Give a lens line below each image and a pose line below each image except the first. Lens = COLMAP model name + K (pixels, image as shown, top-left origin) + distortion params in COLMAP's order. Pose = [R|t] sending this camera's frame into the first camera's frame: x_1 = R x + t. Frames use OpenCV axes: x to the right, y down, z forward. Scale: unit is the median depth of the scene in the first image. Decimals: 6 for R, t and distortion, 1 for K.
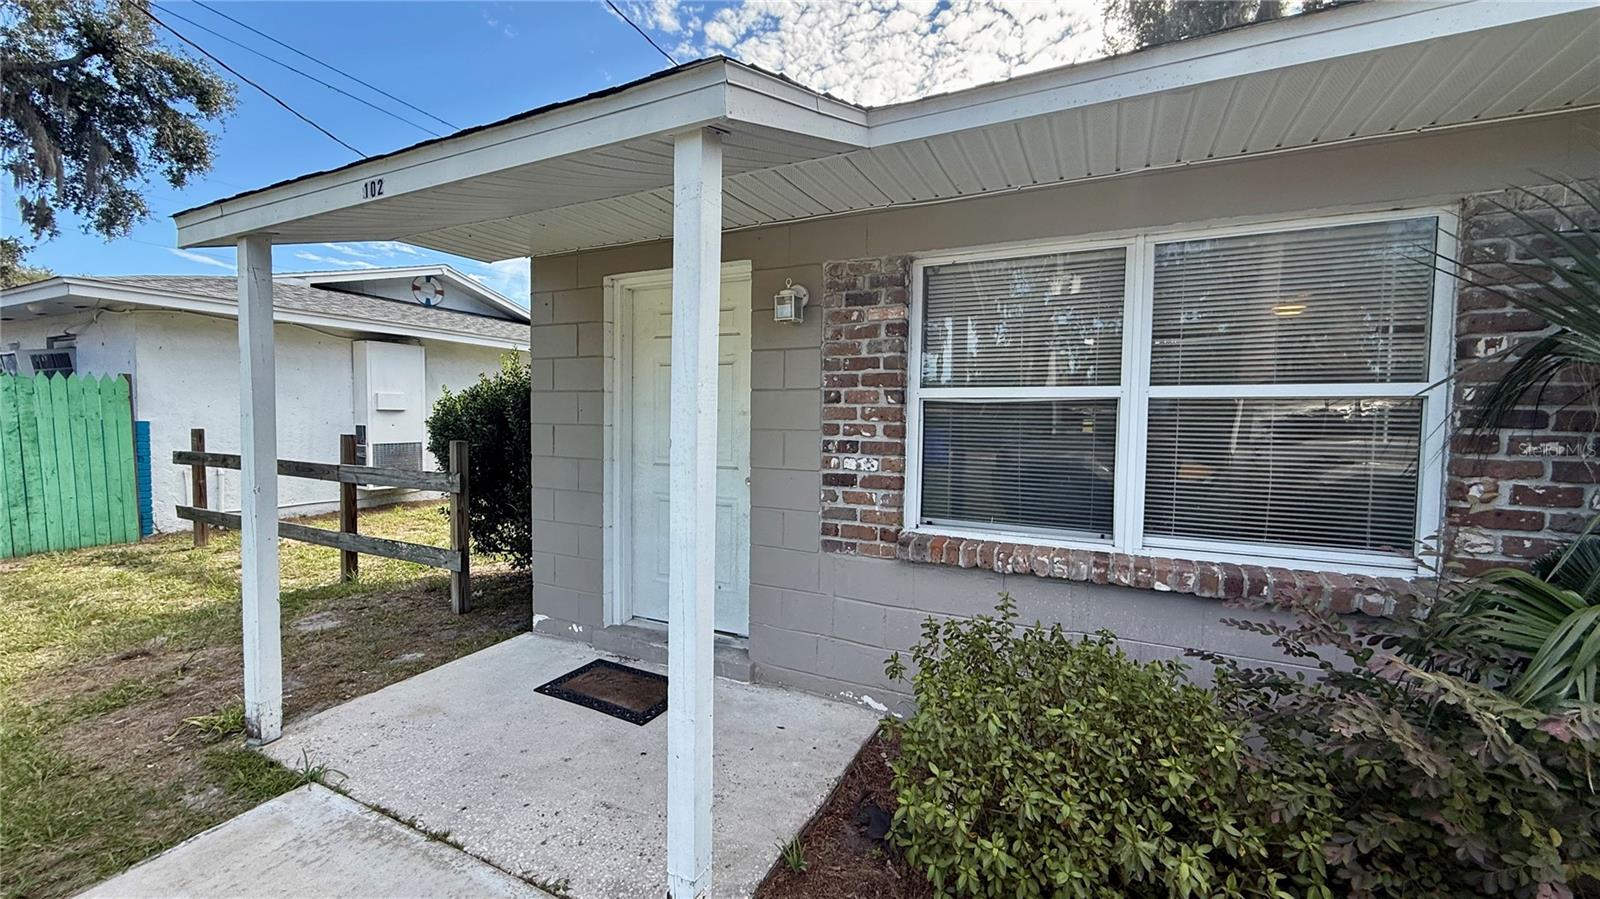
lens RADIAL K [[636.6, 0, 794.6], [0, 636.6, 447.1], [0, 0, 1]] dist [-0.001644, 0.000347]
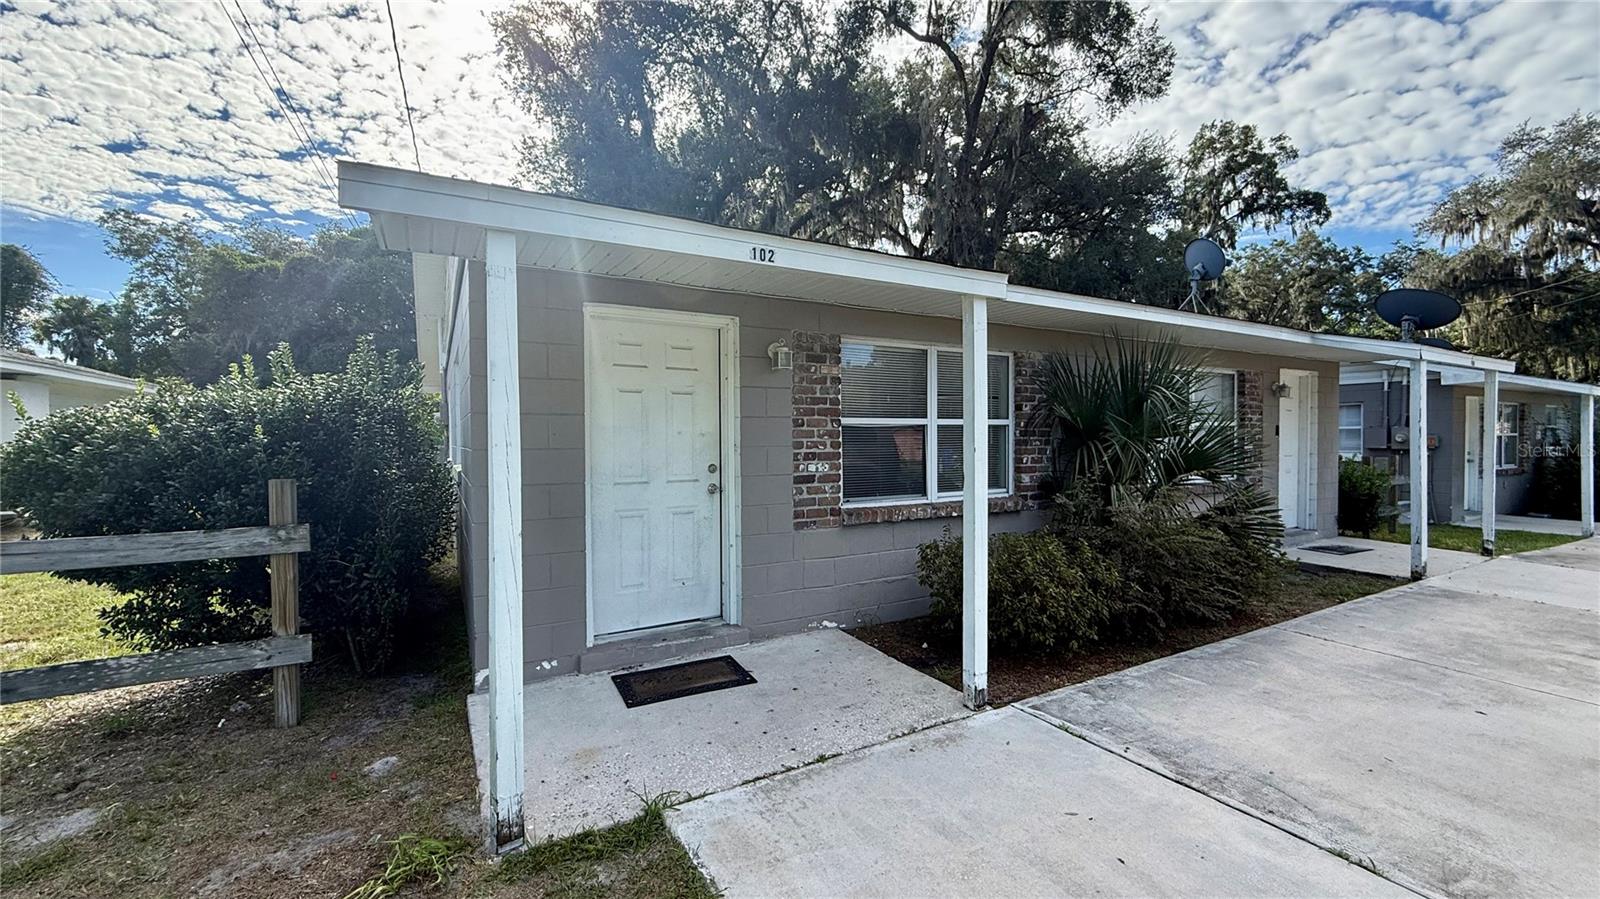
lens RADIAL K [[636.6, 0, 800.2], [0, 636.6, 447.9], [0, 0, 1]] dist [-0.001644, 0.000347]
pose [[0.551595, -0.030024, 0.833571, -1.192552], [0.050836, 0.998704, 0.002332, -0.025442], [-0.832561, 0.041089, 0.552407, 0.203152]]
